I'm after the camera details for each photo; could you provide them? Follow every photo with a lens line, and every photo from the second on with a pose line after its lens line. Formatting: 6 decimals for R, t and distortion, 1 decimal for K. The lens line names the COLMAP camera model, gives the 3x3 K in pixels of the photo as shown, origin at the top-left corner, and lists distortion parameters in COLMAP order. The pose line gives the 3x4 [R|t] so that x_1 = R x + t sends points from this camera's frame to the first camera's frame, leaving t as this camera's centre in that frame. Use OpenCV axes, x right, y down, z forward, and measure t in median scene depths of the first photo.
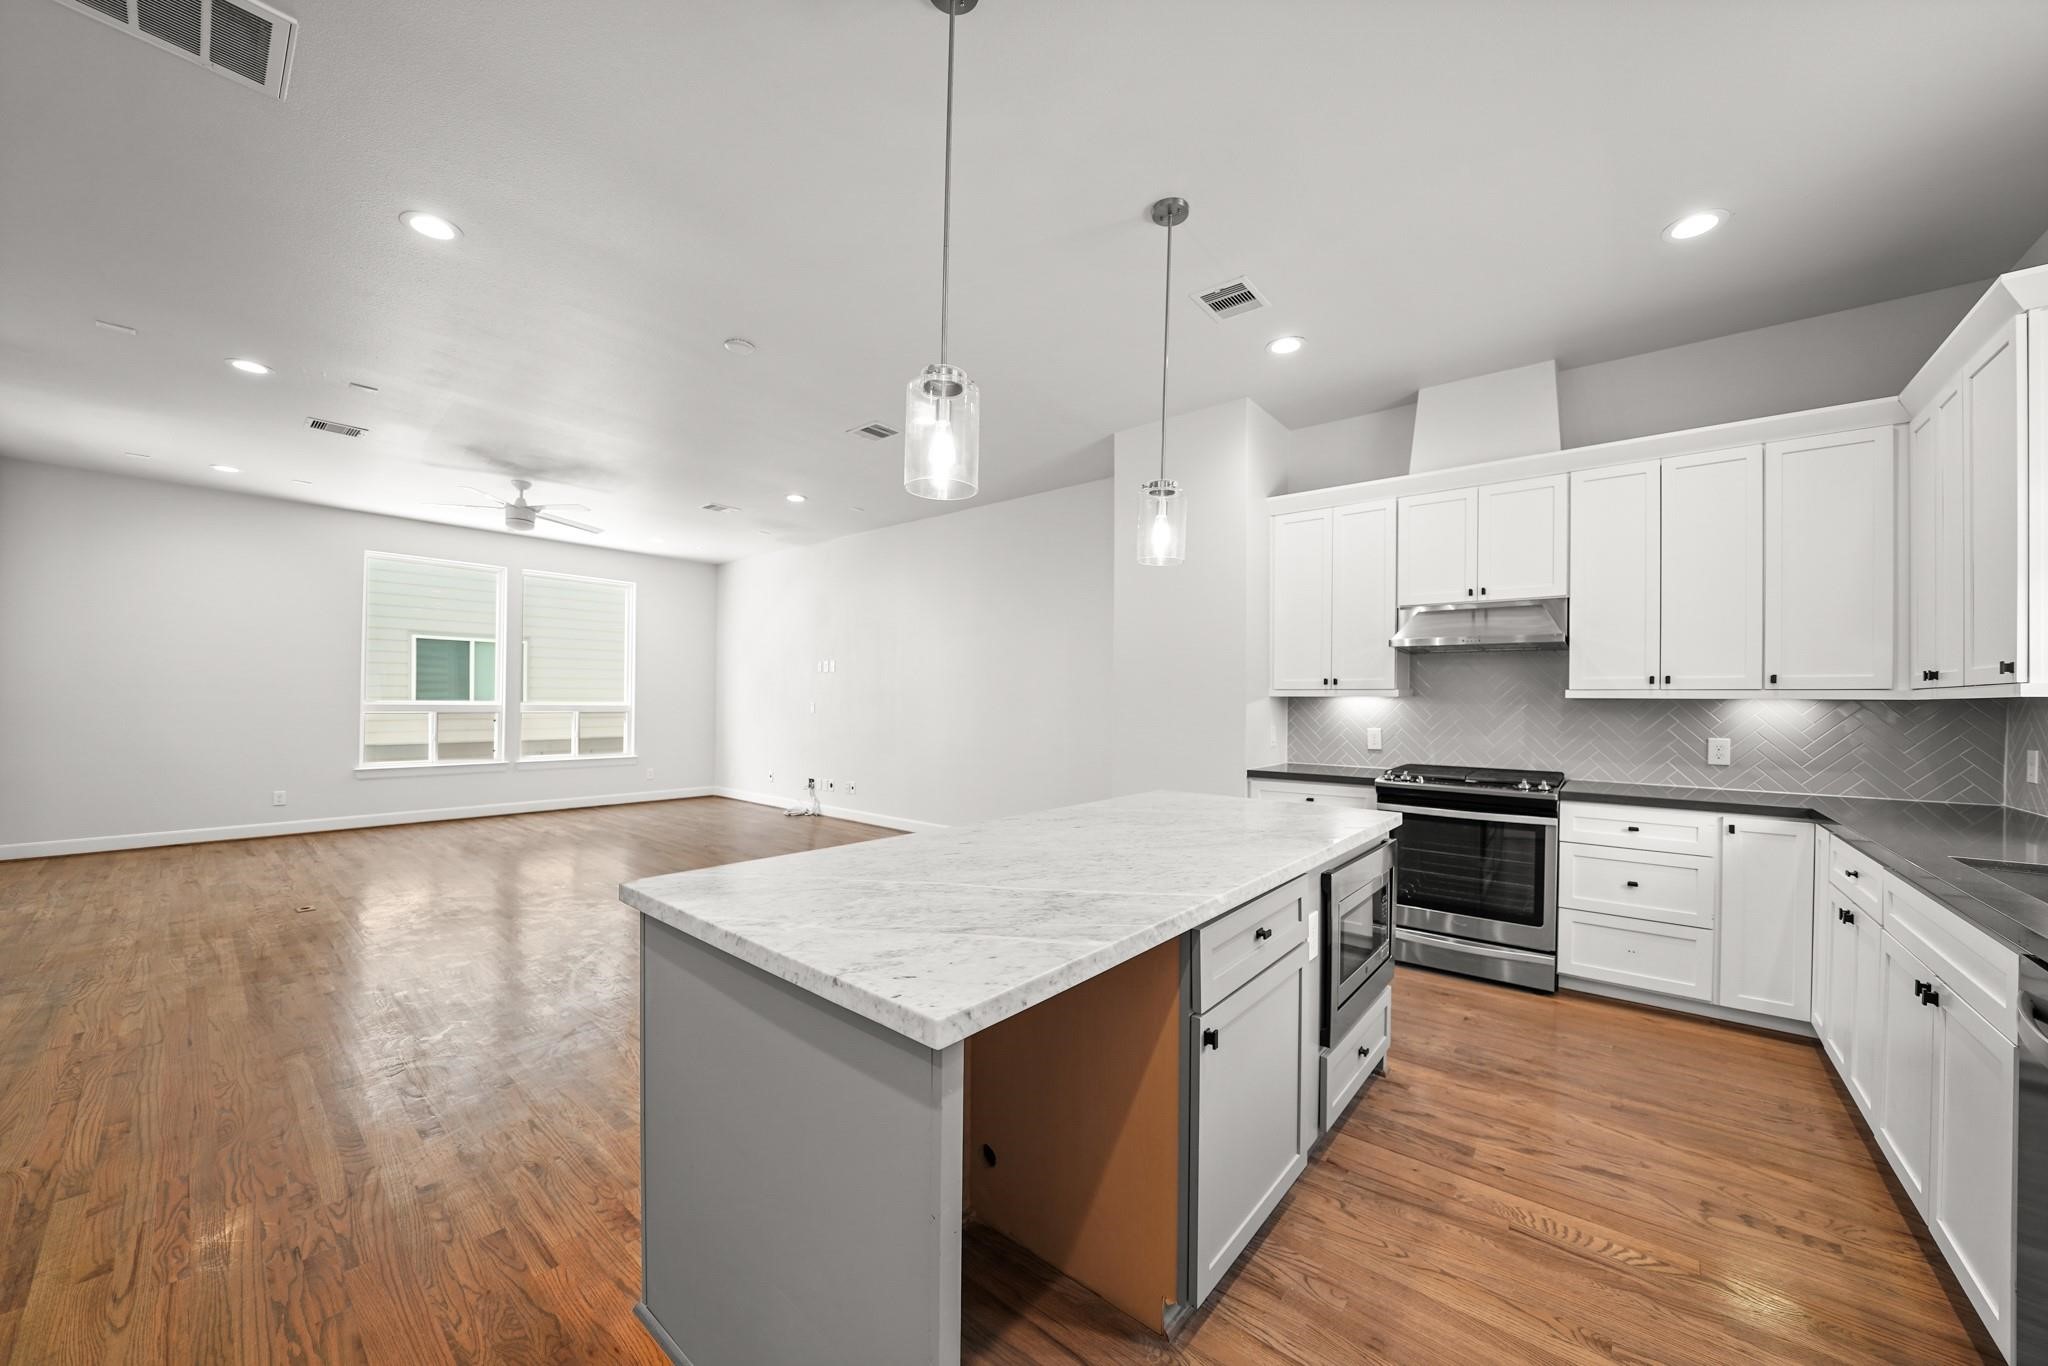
lens RADIAL K [[701.1, 0, 1045.9], [0, 701.1, 700.3], [0, 0, 1]] dist [-0.015406, 0.000210]
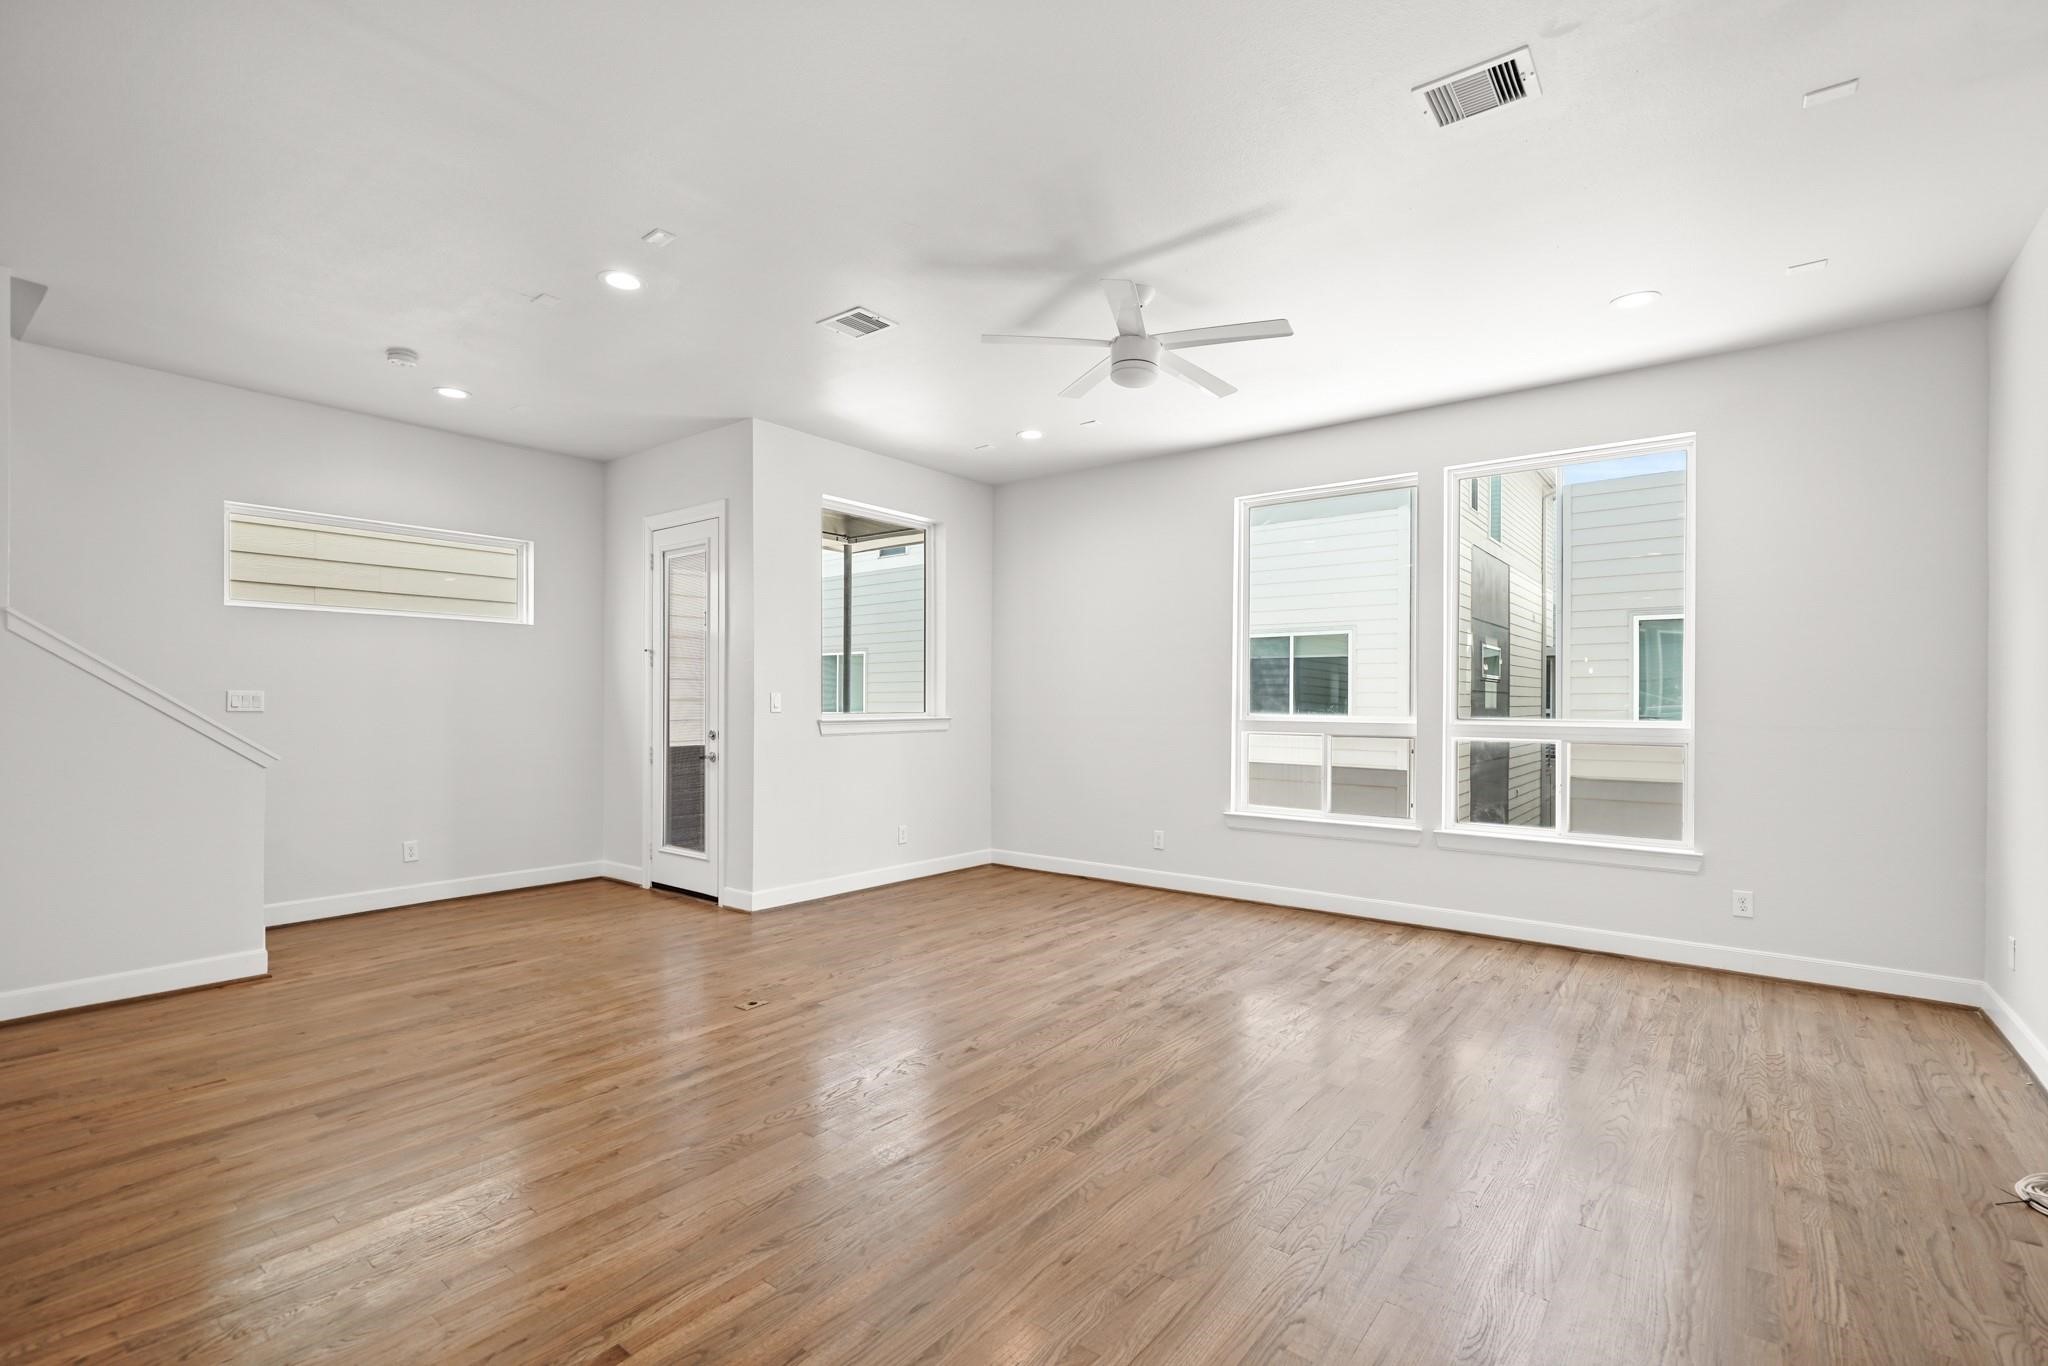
lens RADIAL K [[933.2, 0, 1036.4], [0, 933.2, 691.2], [0, 0, 1]] dist [0.012808, -0.000125]
pose [[0.012045, -0.023482, -0.999652, -0.059283], [-0.005303, 0.999709, -0.023547, 0.000274], [0.999913, 0.005585, 0.011917, 0.791199]]
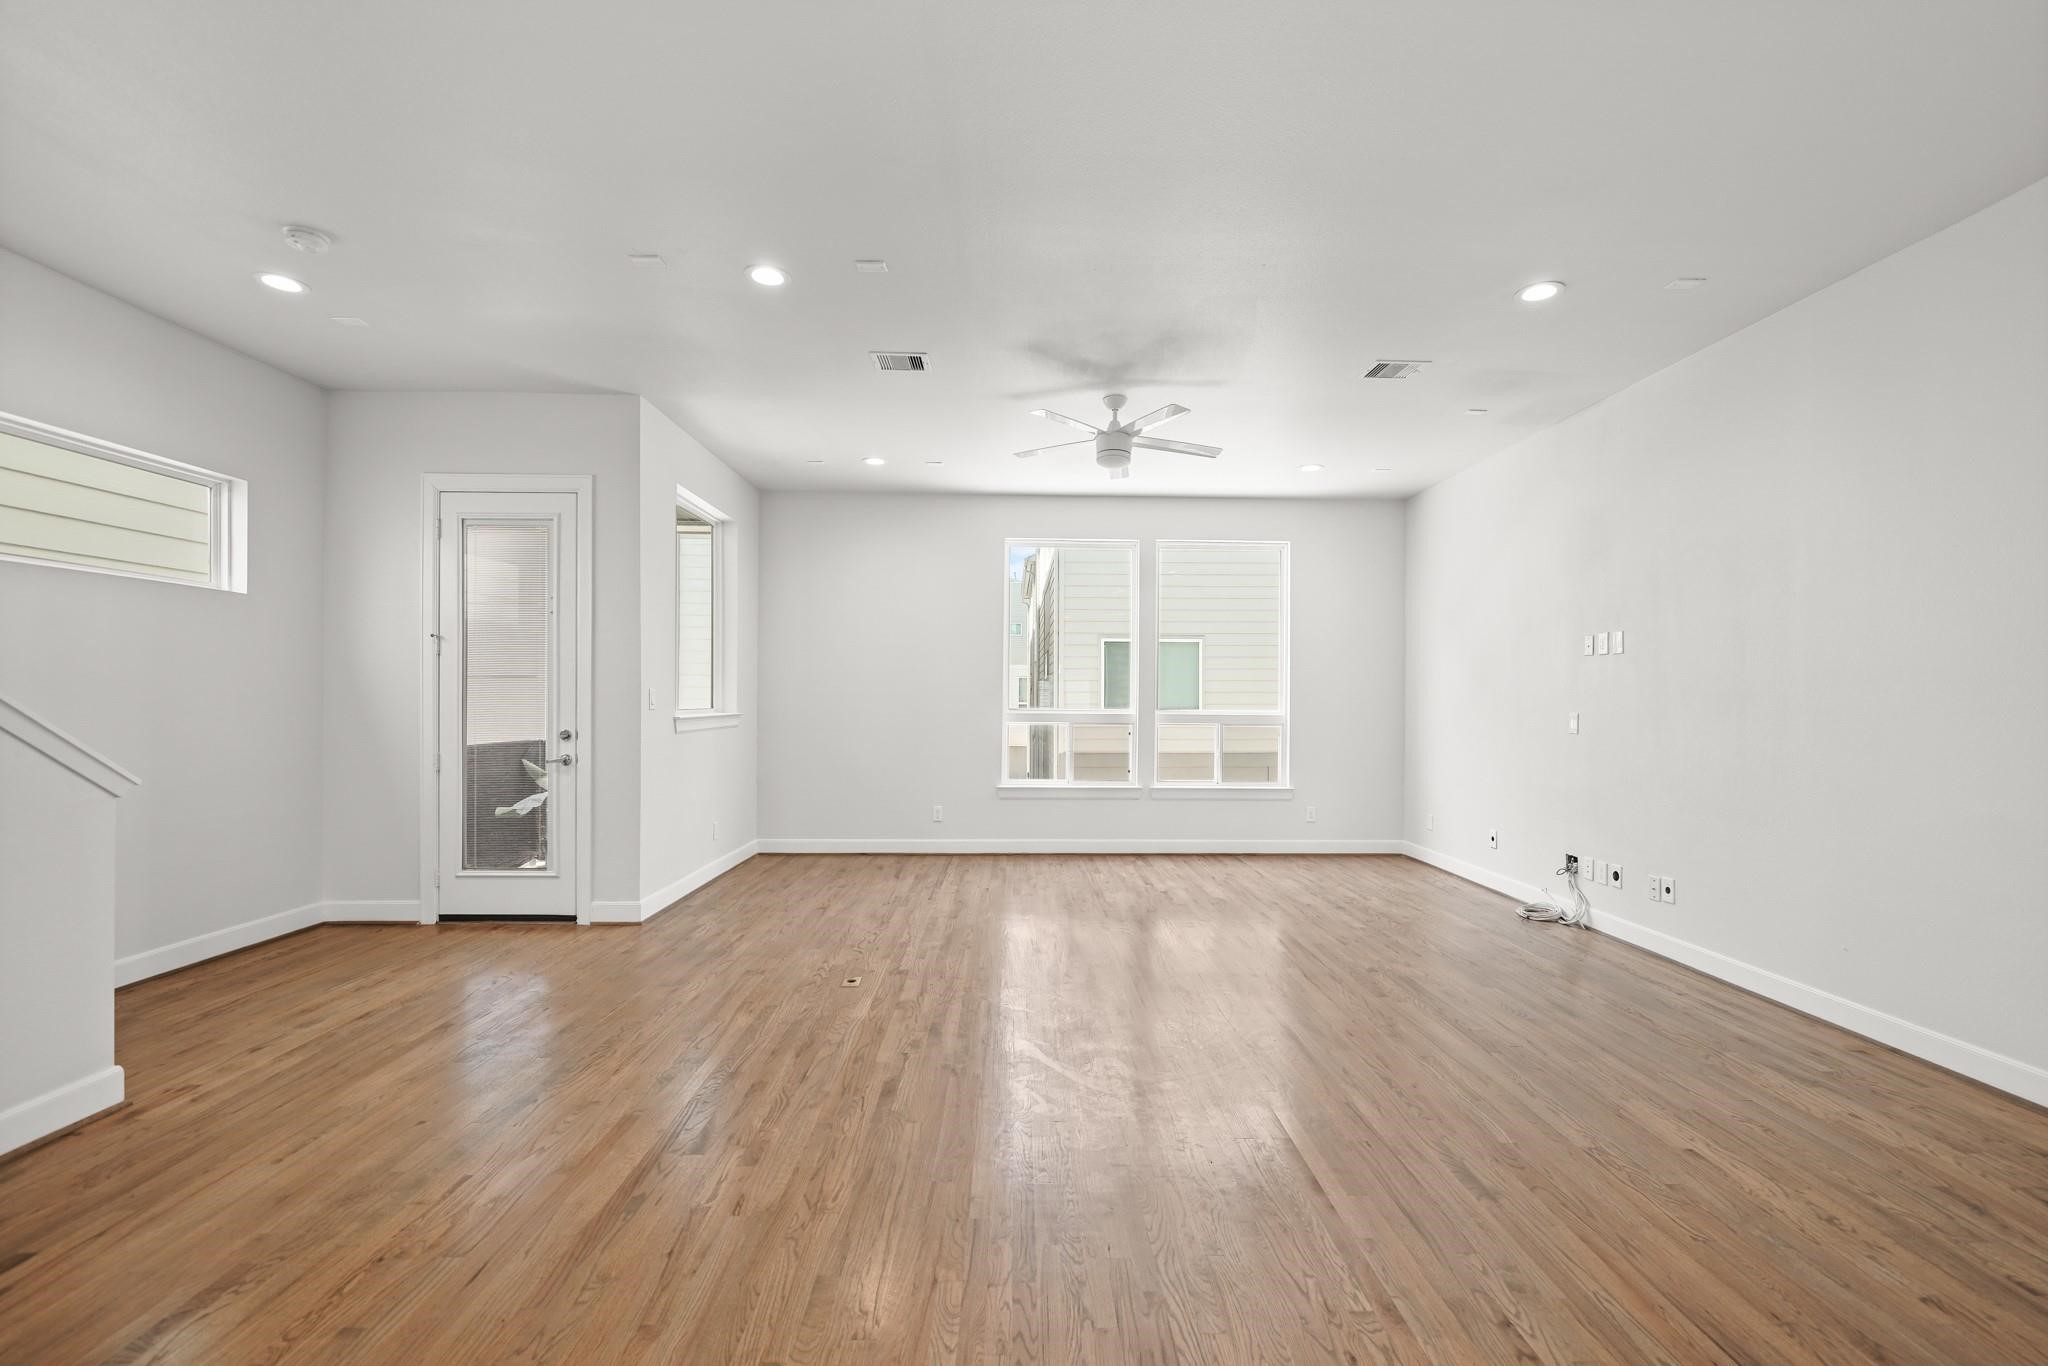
lens RADIAL K [[852.3, 0, 1062.9], [0, 852.3, 702.5], [0, 0, 1]] dist [-0.000850, 0.000705]
pose [[0.662812, -0.004231, -0.748774, -0.127321], [0.000962, 0.999988, -0.004799, -0.002164], [0.748786, 0.002460, 0.662808, 0.336315]]
